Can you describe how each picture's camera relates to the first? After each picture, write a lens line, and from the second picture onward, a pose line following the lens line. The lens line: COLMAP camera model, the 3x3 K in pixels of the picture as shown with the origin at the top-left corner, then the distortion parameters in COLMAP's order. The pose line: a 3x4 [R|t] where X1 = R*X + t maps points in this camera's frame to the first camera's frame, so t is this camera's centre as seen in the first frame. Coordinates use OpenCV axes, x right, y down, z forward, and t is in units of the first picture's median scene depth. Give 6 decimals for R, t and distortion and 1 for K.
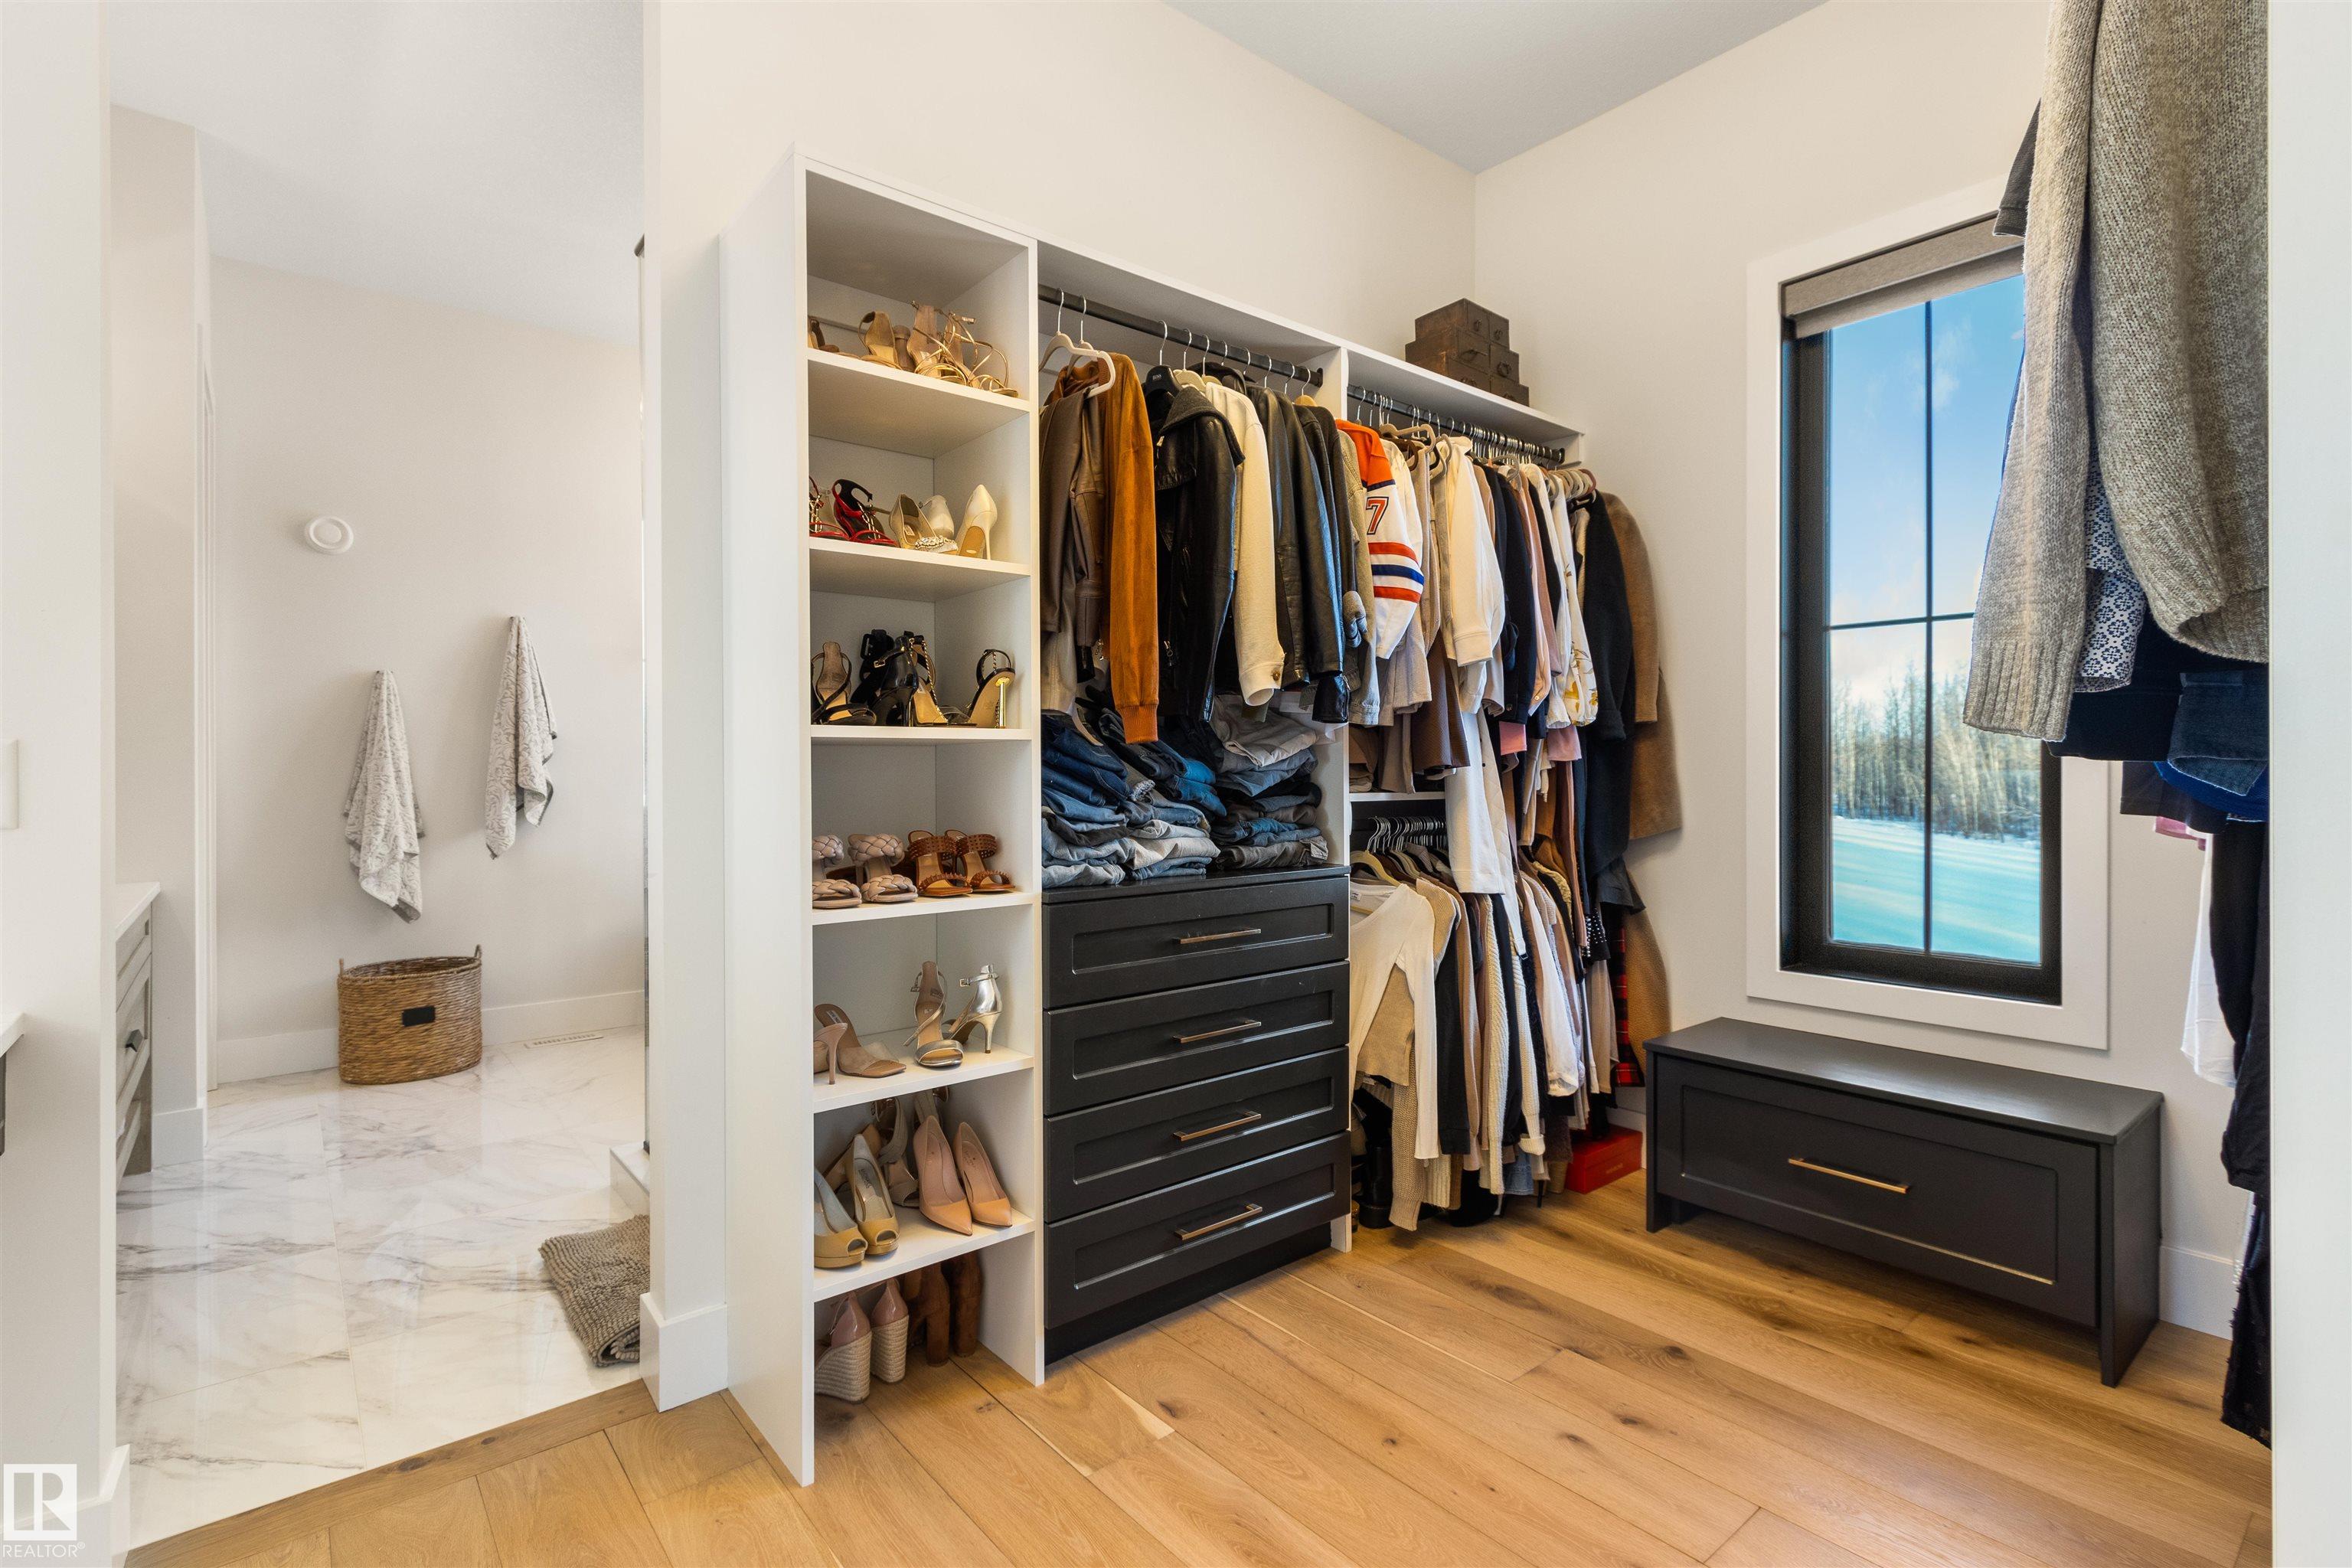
lens RADIAL K [[1078.6, 0, 1158.8], [0, 1078.6, 775.1], [0, 0, 1]] dist [0.009694, -0.004127]
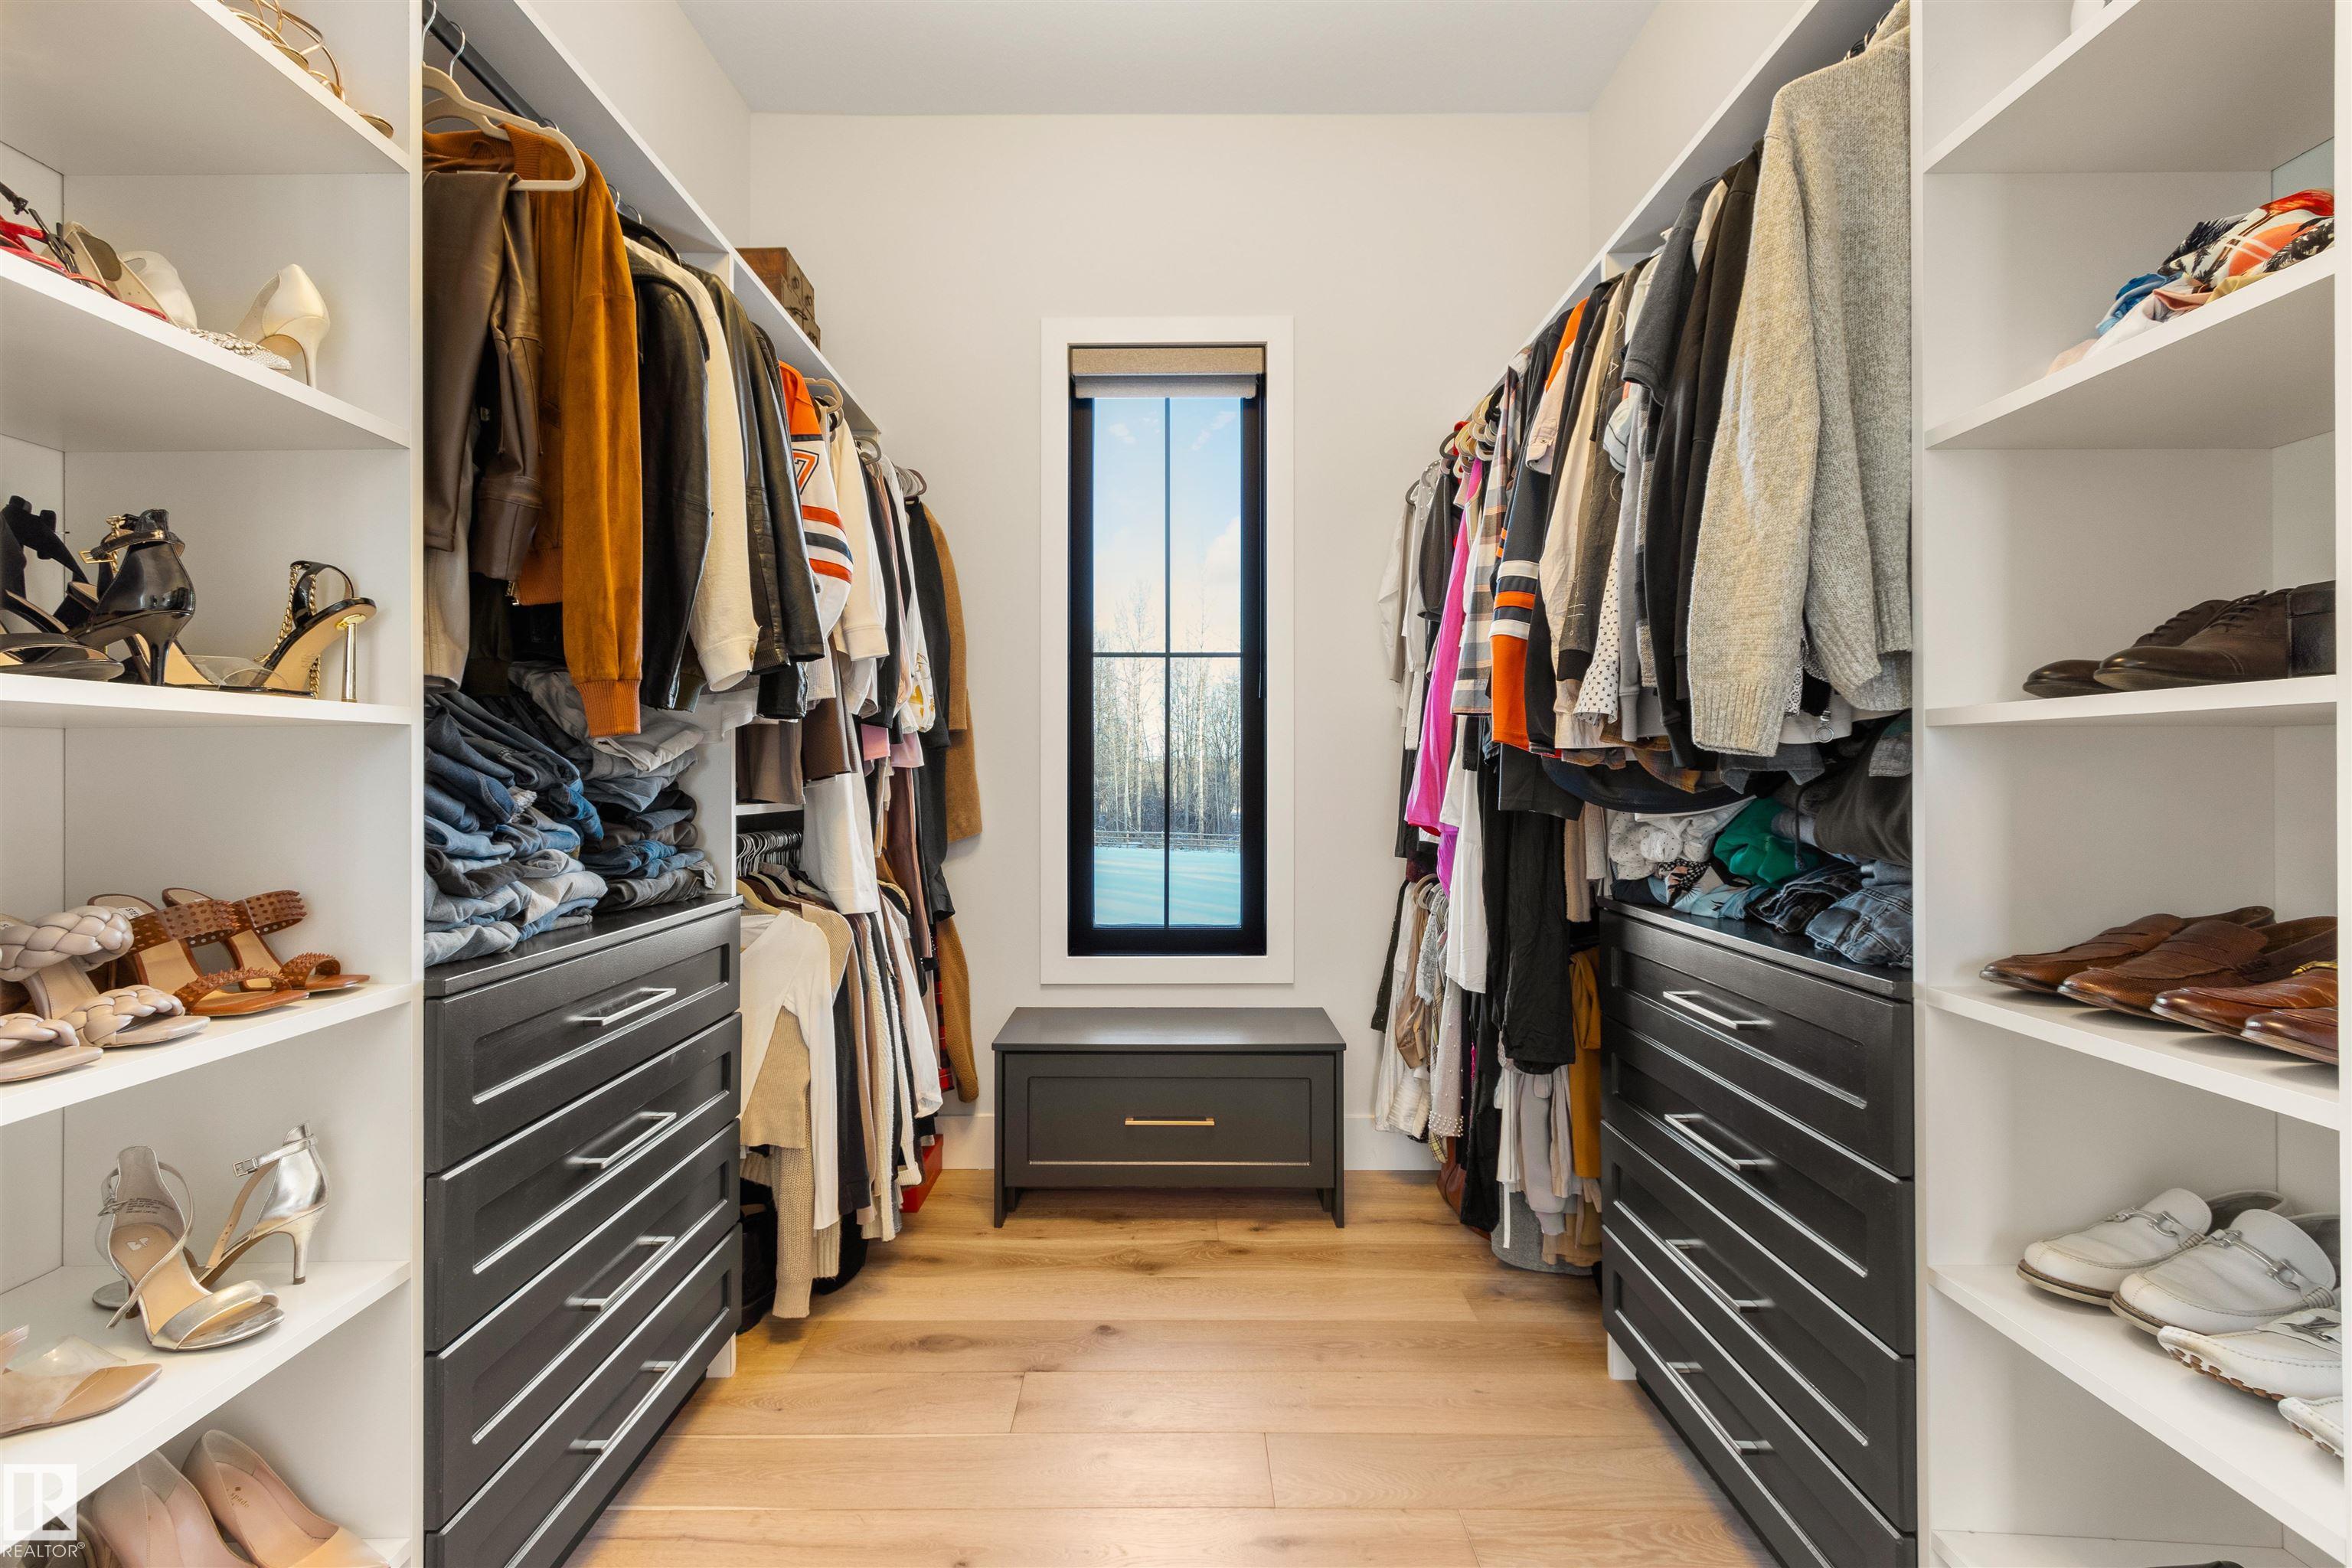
lens RADIAL K [[1078.6, 0, 1098.8], [0, 1078.6, 773.3], [0, 0, 1]] dist [0.009694, -0.004127]
pose [[0.633681, 0.004306, 0.773582, -0.271048], [0.001940, 0.999973, -0.007155, -0.000804], [-0.773592, 0.006034, 0.633655, 0.266501]]
